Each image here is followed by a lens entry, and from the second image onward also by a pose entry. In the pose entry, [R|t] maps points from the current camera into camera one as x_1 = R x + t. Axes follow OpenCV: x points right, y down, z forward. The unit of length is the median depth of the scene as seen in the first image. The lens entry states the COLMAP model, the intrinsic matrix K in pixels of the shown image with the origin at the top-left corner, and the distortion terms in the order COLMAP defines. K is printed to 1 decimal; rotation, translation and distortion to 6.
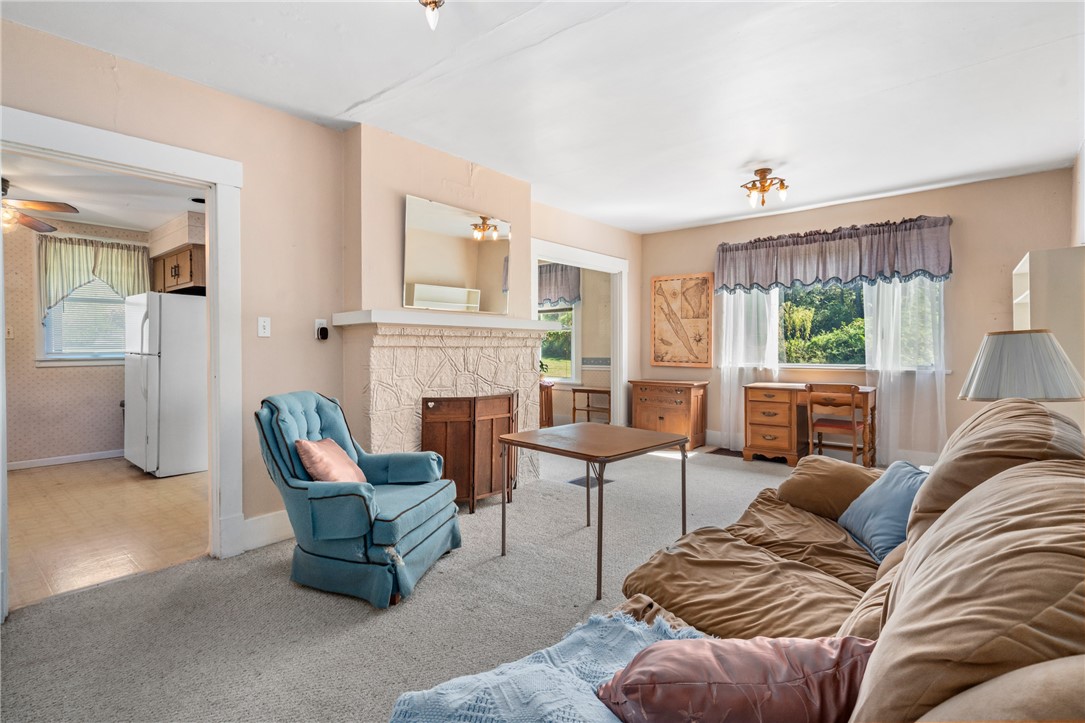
lens RADIAL K [[528.6, 0, 544.7], [0, 528.6, 345.0], [0, 0, 1]] dist [-0.005620, 0.000018]
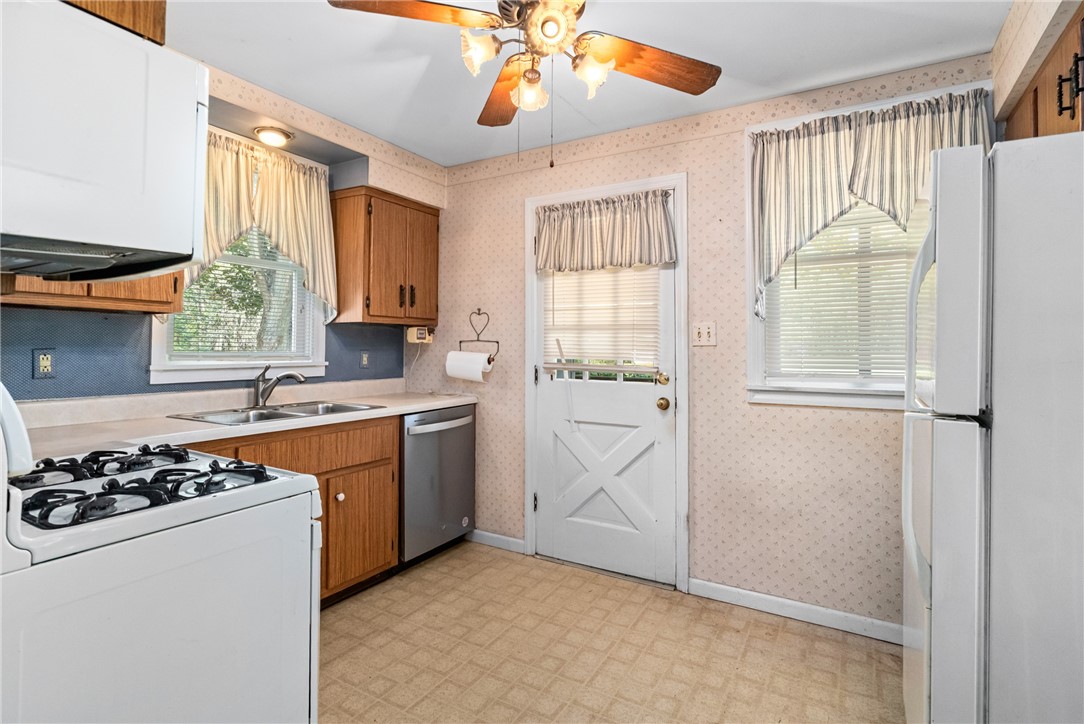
lens RADIAL K [[528.1, 0, 532.5], [0, 528.1, 344.3], [0, 0, 1]] dist [-0.005620, 0.000018]
pose [[0.138133, -0.003793, -0.990406, -0.477623], [-0.000460, 0.999992, -0.003894, -0.010453], [0.990414, 0.000994, 0.138130, 0.693780]]
